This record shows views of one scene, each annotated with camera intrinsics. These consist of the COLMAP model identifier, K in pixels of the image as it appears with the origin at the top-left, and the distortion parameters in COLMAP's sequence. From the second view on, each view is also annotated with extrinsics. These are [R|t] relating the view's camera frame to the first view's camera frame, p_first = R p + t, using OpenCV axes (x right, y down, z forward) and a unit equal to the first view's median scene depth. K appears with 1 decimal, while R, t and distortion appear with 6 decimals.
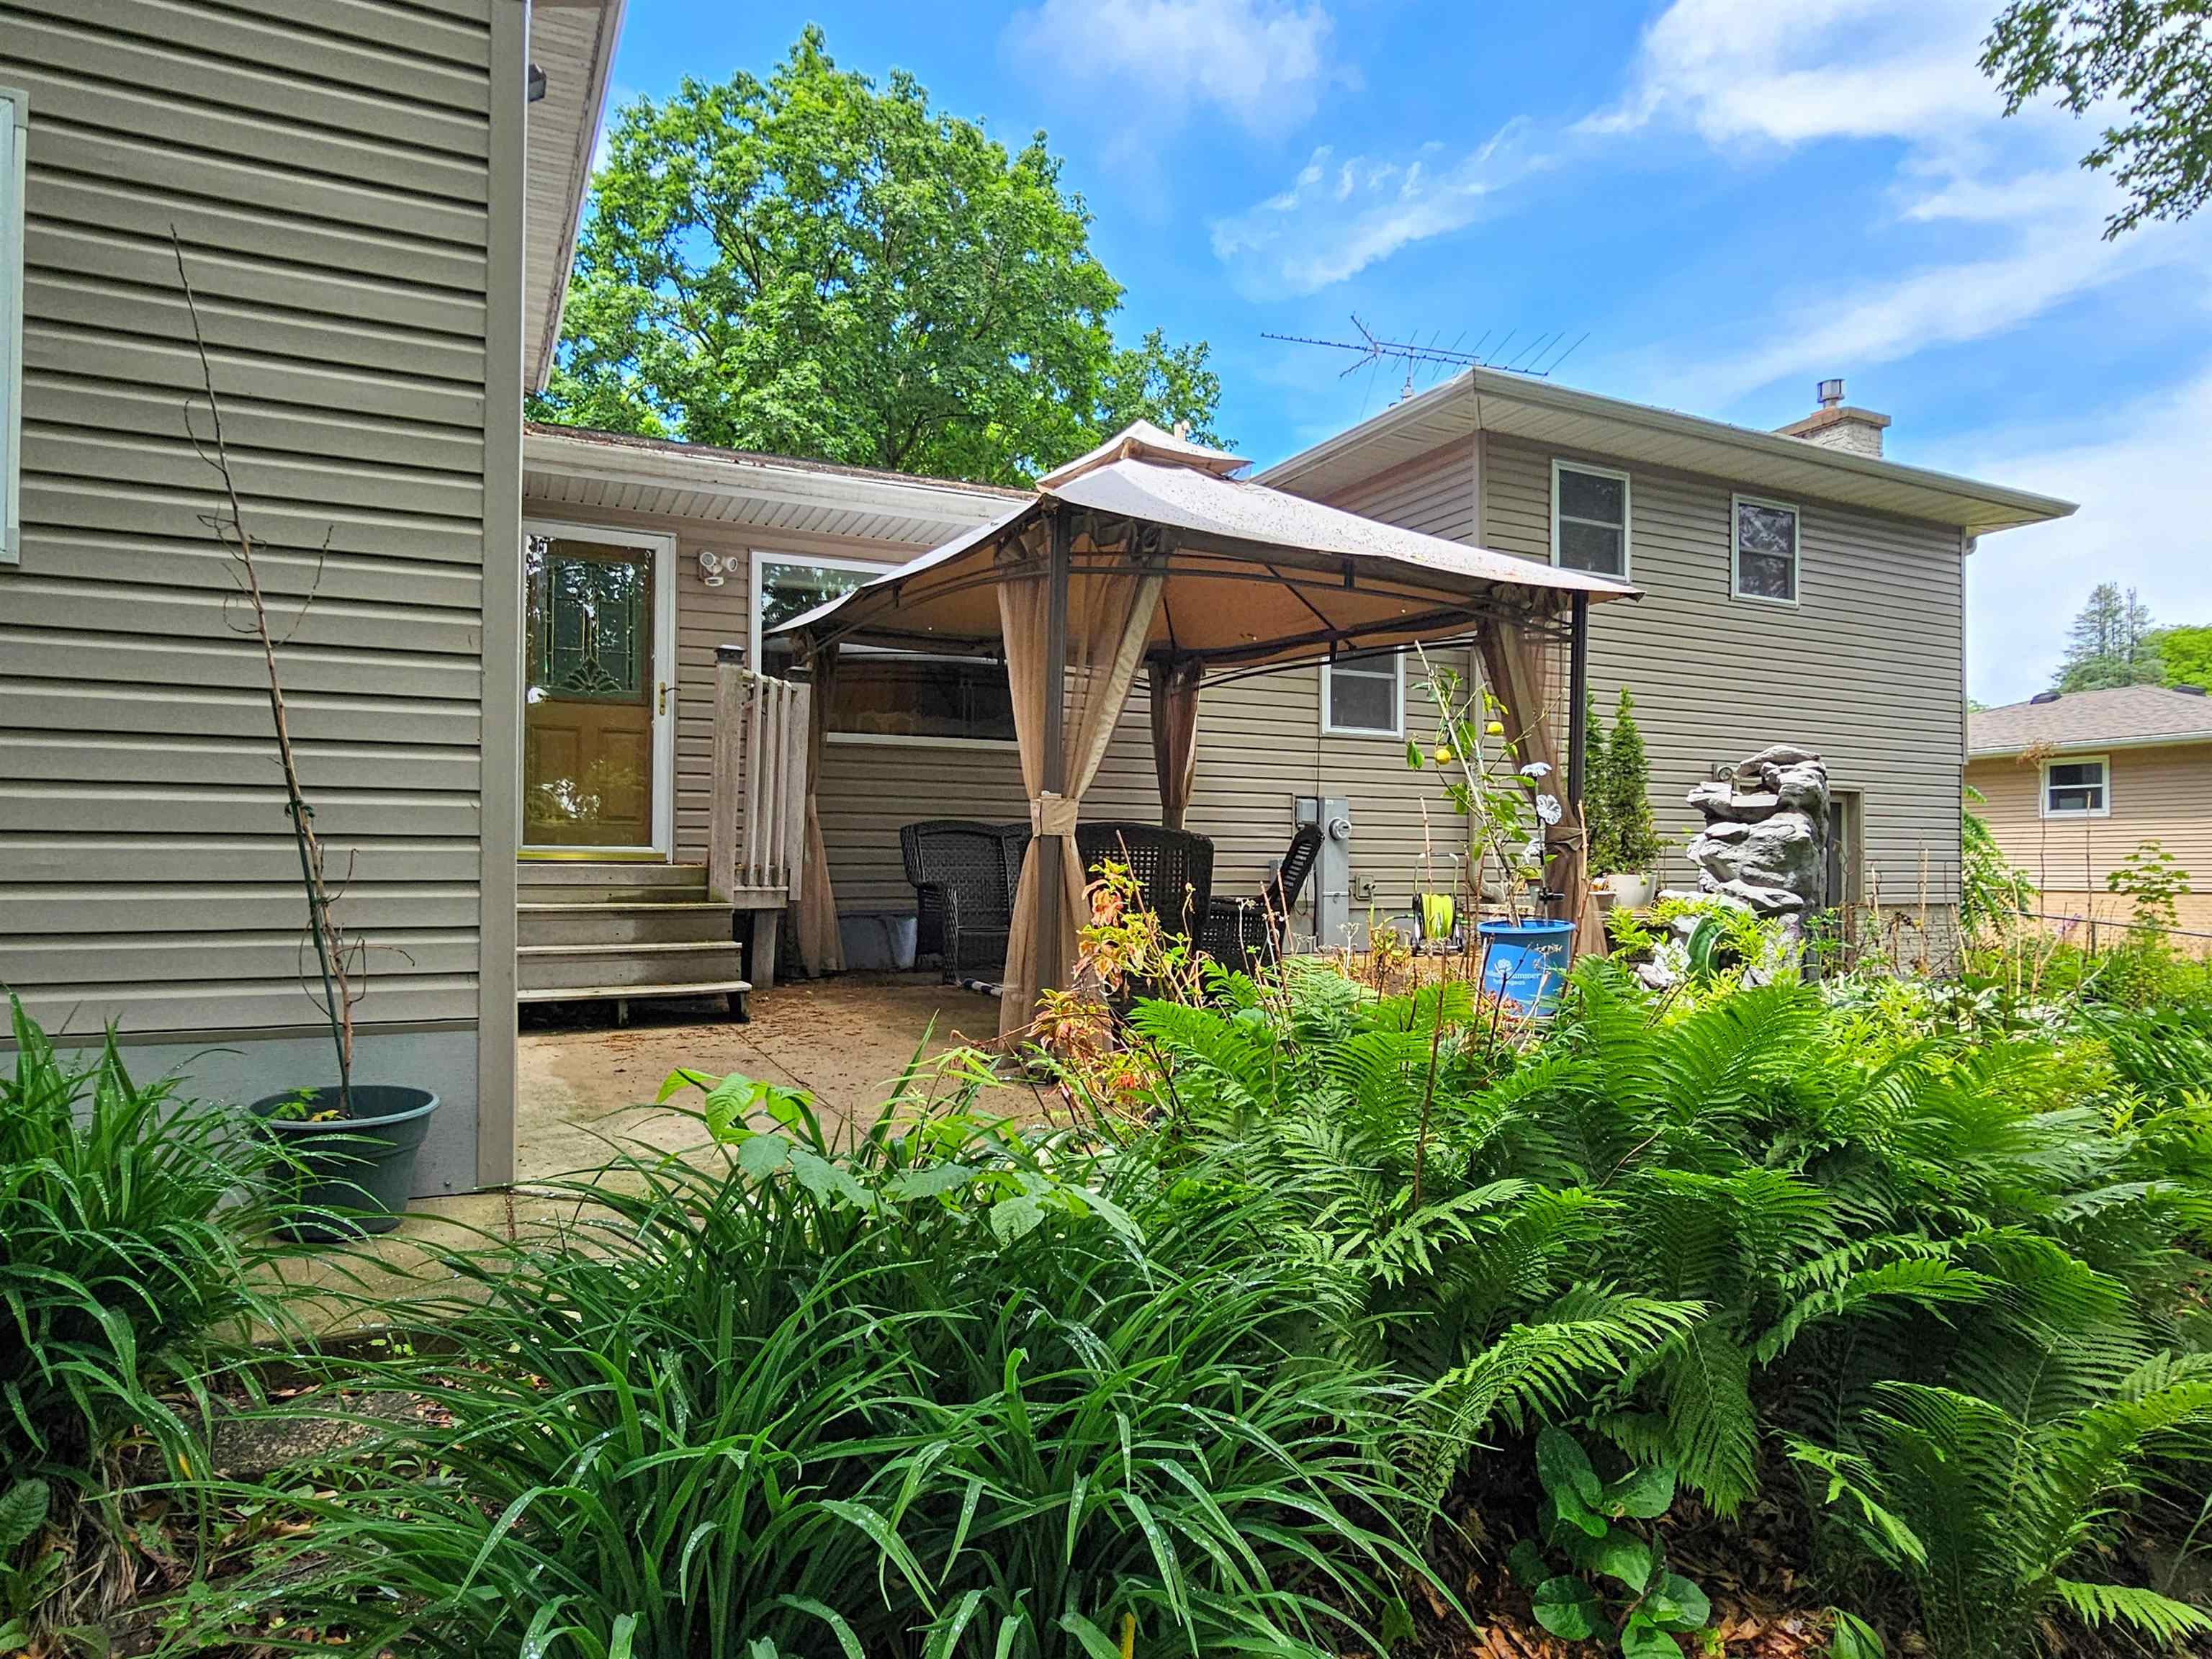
lens RADIAL K [[1286.4, 0, 1106.0], [0, 1286.4, 829.5], [0, 0, 1]] dist [-0.003305, -0.000031]
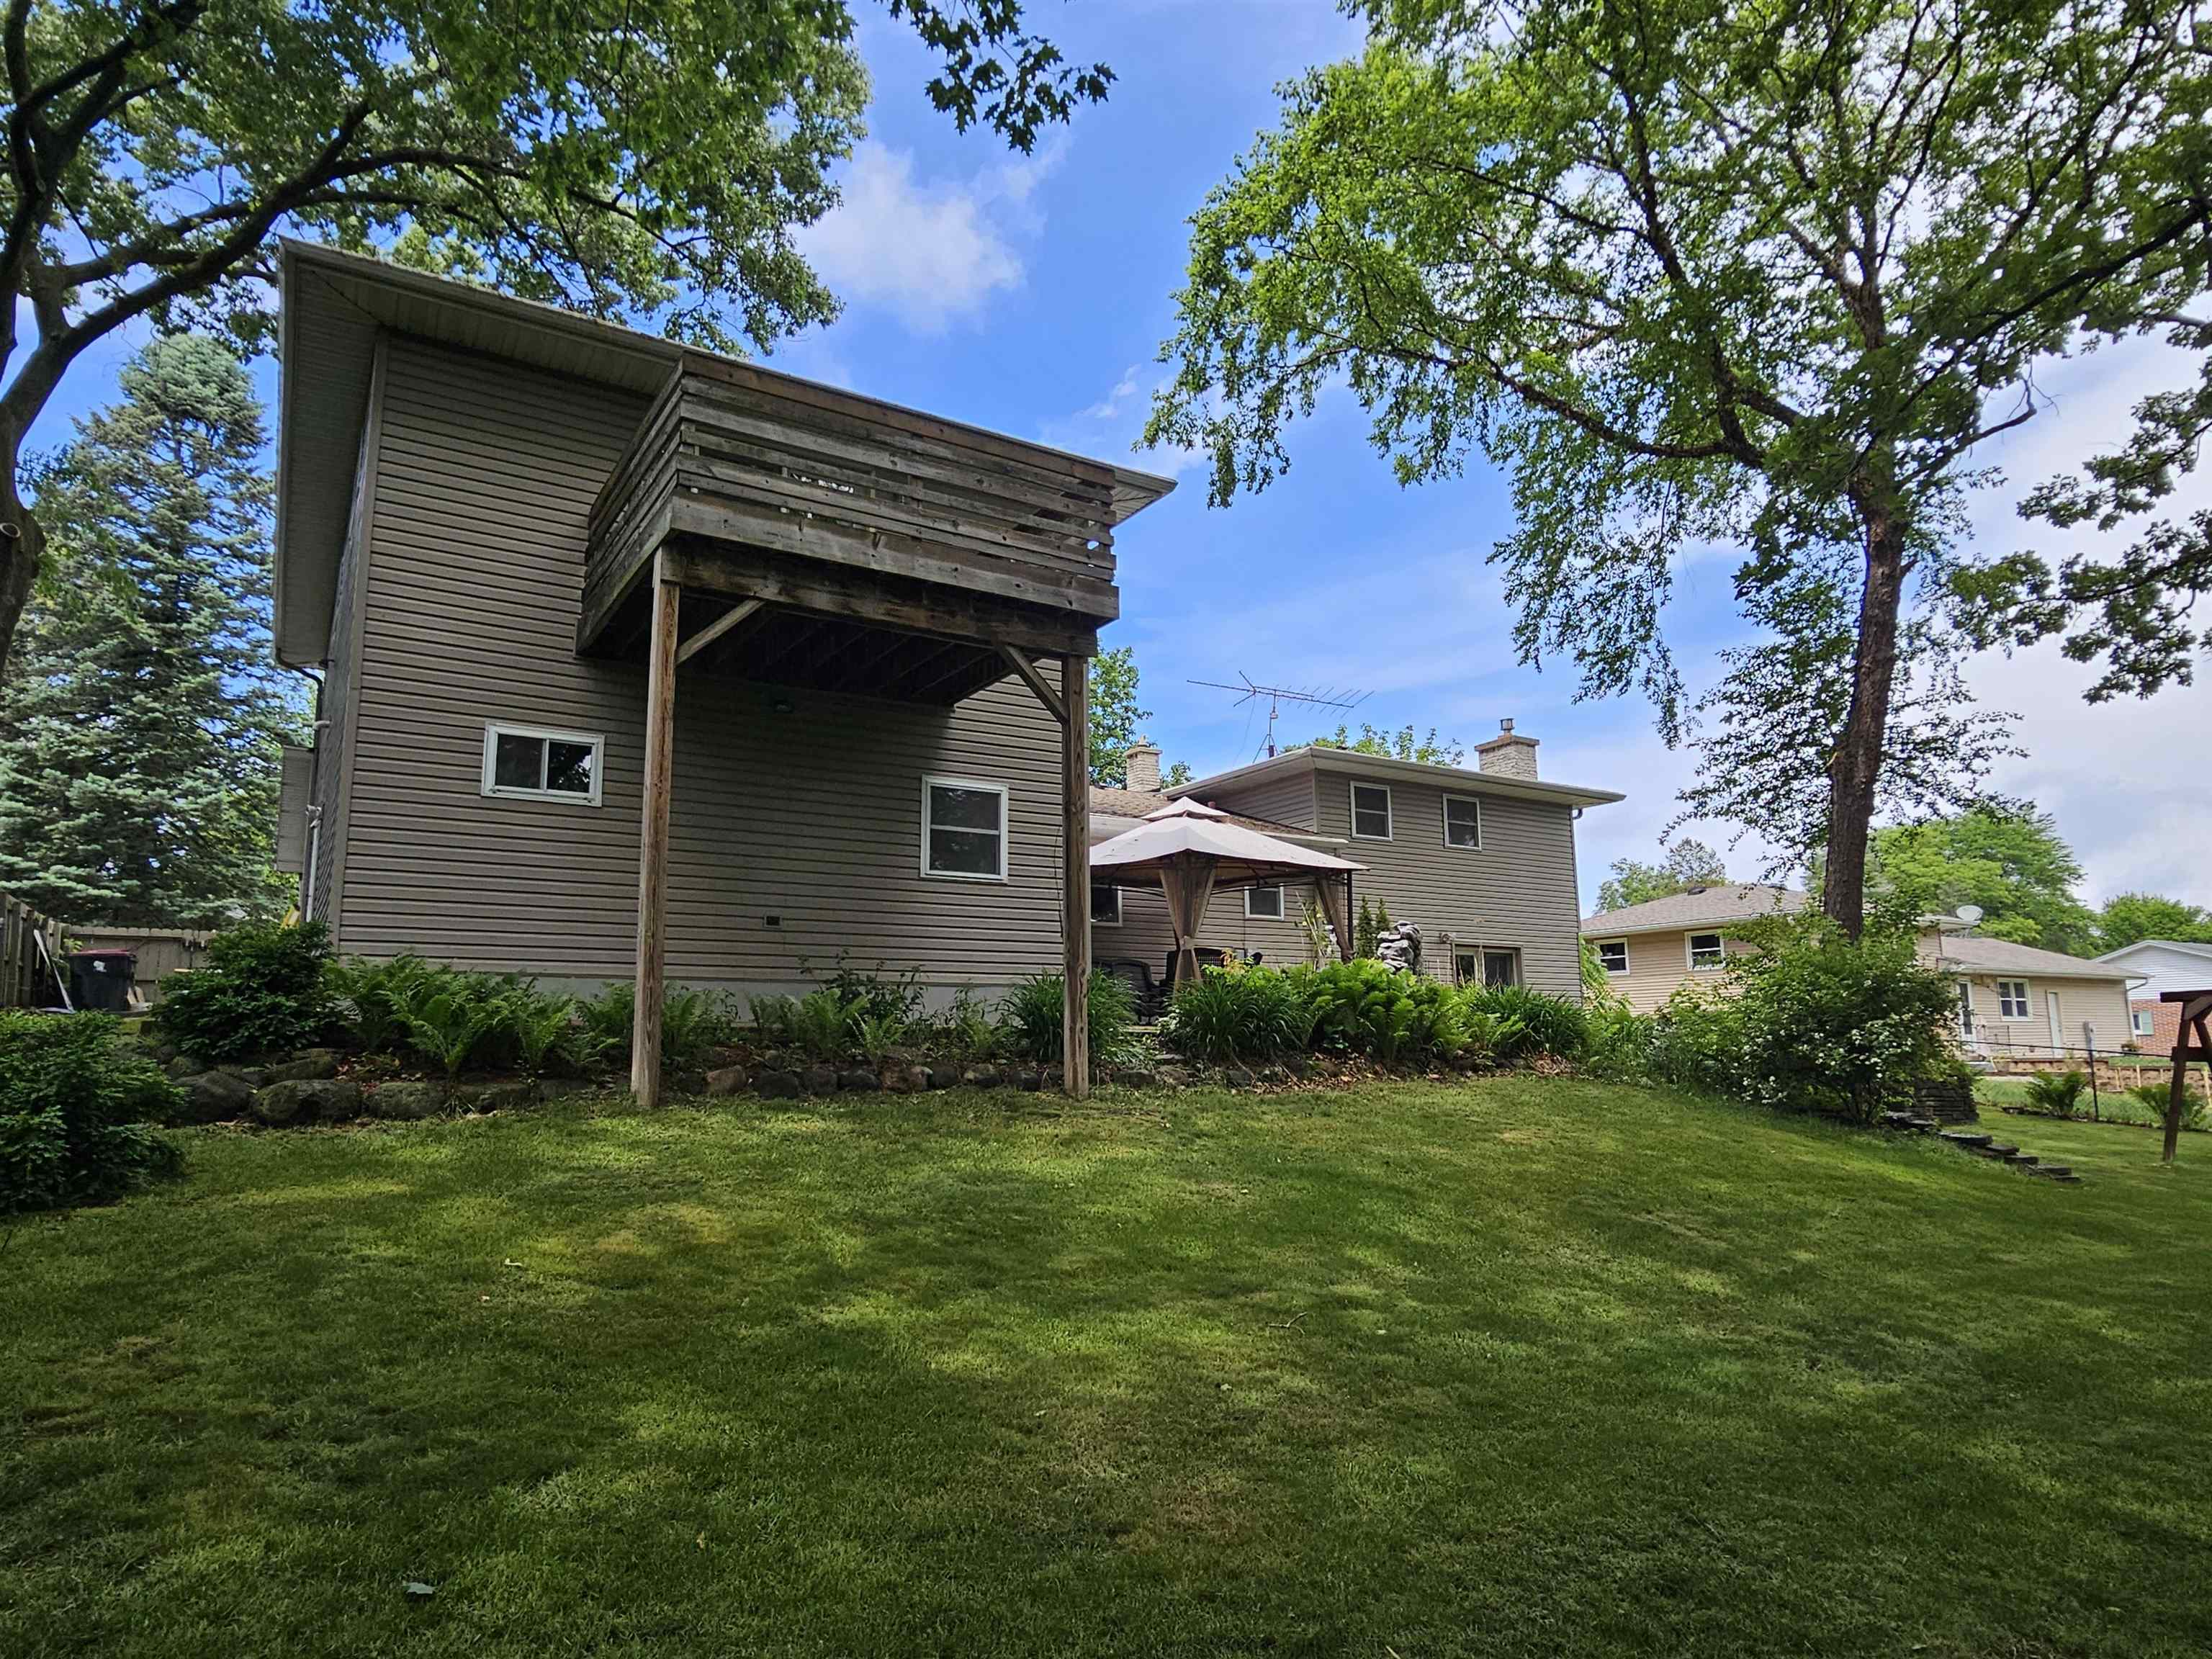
lens RADIAL K [[1286.4, 0, 1106.0], [0, 1286.4, 829.5], [0, 0, 1]] dist [-0.003305, -0.000031]
pose [[0.994046, 0.002659, 0.108925, -0.251115], [0.012905, 0.989793, -0.141929, 0.067071], [-0.108190, 0.142490, 0.983866, -0.918432]]
